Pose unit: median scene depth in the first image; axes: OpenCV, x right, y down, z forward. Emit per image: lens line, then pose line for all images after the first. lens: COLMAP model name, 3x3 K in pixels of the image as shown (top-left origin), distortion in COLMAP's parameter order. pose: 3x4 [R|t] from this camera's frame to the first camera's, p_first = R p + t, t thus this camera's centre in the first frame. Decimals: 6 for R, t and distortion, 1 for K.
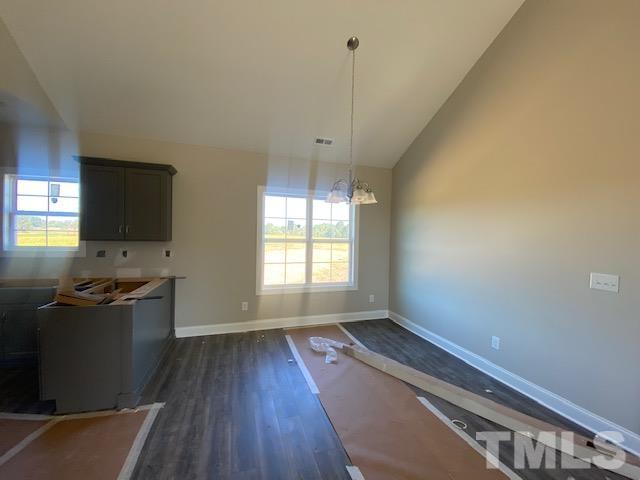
lens RADIAL K [[257.2, 0, 320.0], [0, 257.2, 240.0], [0, 0, 1]] dist [0.009377, -0.016972]
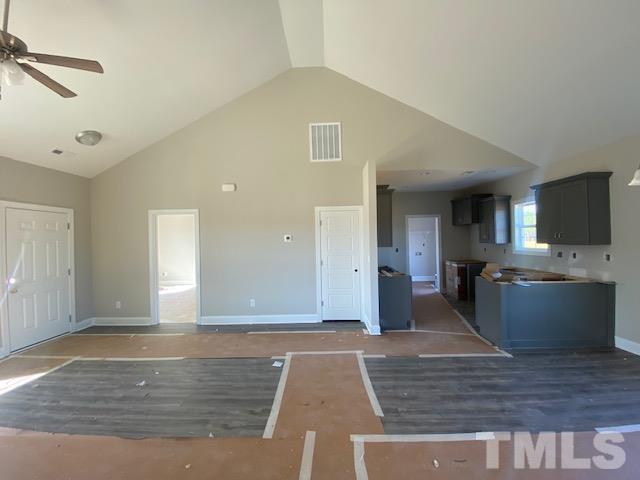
lens RADIAL K [[257.2, 0, 320.0], [0, 257.2, 240.0], [0, 0, 1]] dist [0.009377, -0.016972]
pose [[-0.338370, -0.011339, -0.940945, 0.633774], [0.005944, 0.999882, -0.014187, -0.006404], [0.940994, -0.010393, -0.338262, 0.265944]]
